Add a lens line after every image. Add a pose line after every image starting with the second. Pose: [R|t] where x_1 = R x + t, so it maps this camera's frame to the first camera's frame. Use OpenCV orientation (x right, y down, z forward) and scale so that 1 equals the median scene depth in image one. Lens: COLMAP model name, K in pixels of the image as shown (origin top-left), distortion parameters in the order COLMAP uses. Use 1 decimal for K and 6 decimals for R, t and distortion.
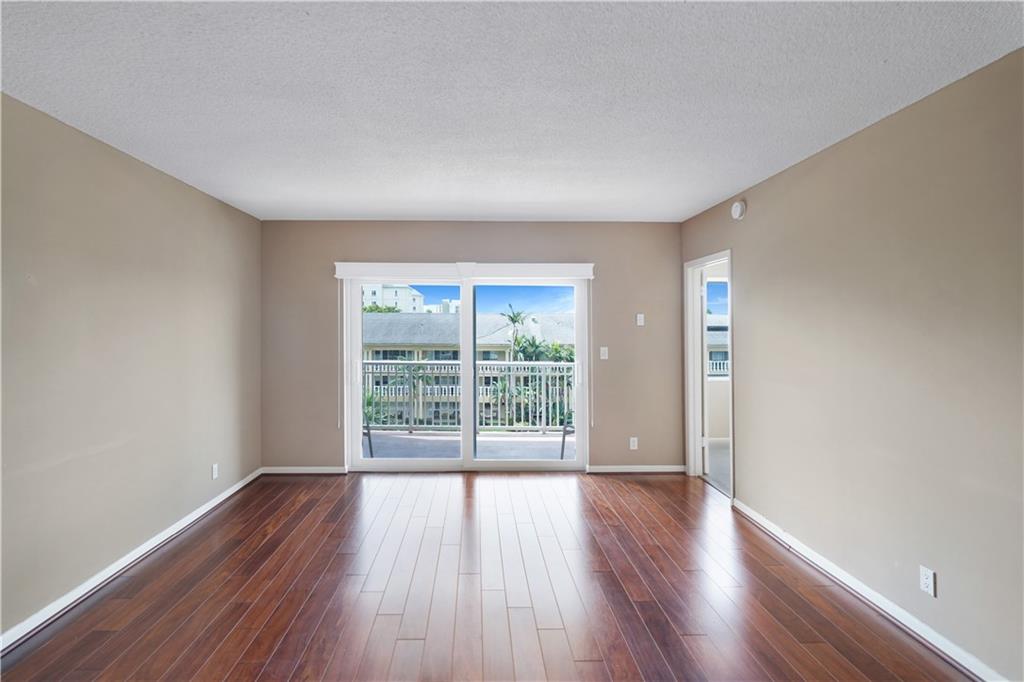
lens RADIAL K [[486.2, 0, 505.8], [0, 486.2, 314.7], [0, 0, 1]] dist [-0.014965, 0.001696]
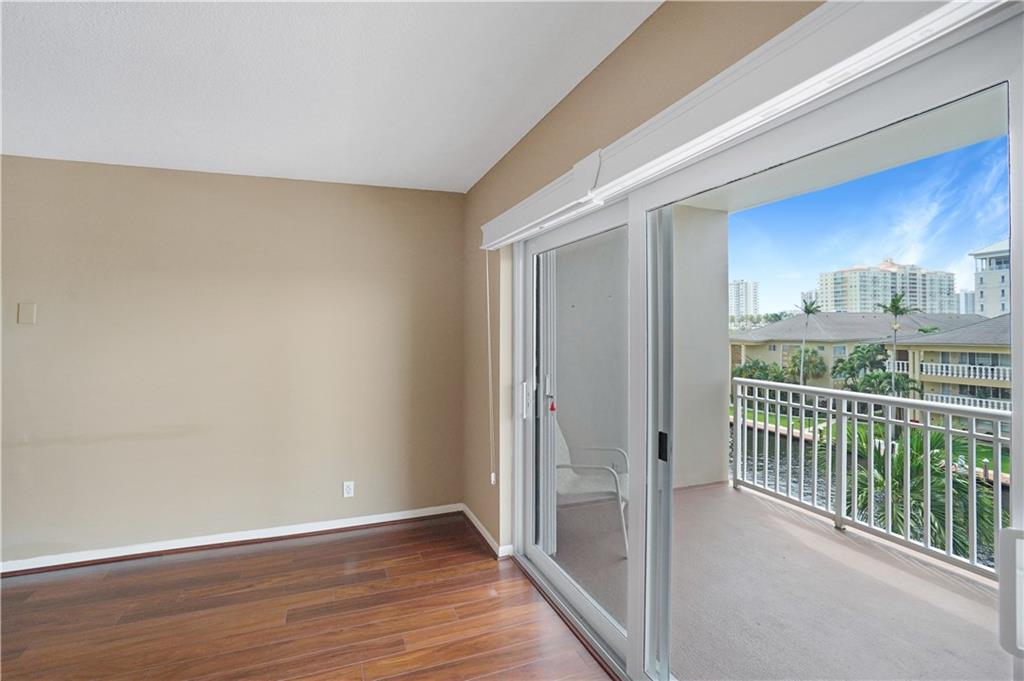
lens RADIAL K [[486.2, 0, 513.0], [0, 486.2, 337.5], [0, 0, 1]] dist [-0.014965, 0.001696]
pose [[0.315497, 0.015781, -0.948795, 0.250295], [0.034129, 0.999026, 0.027965, 0.022171], [0.948313, -0.041204, 0.314652, 0.760290]]
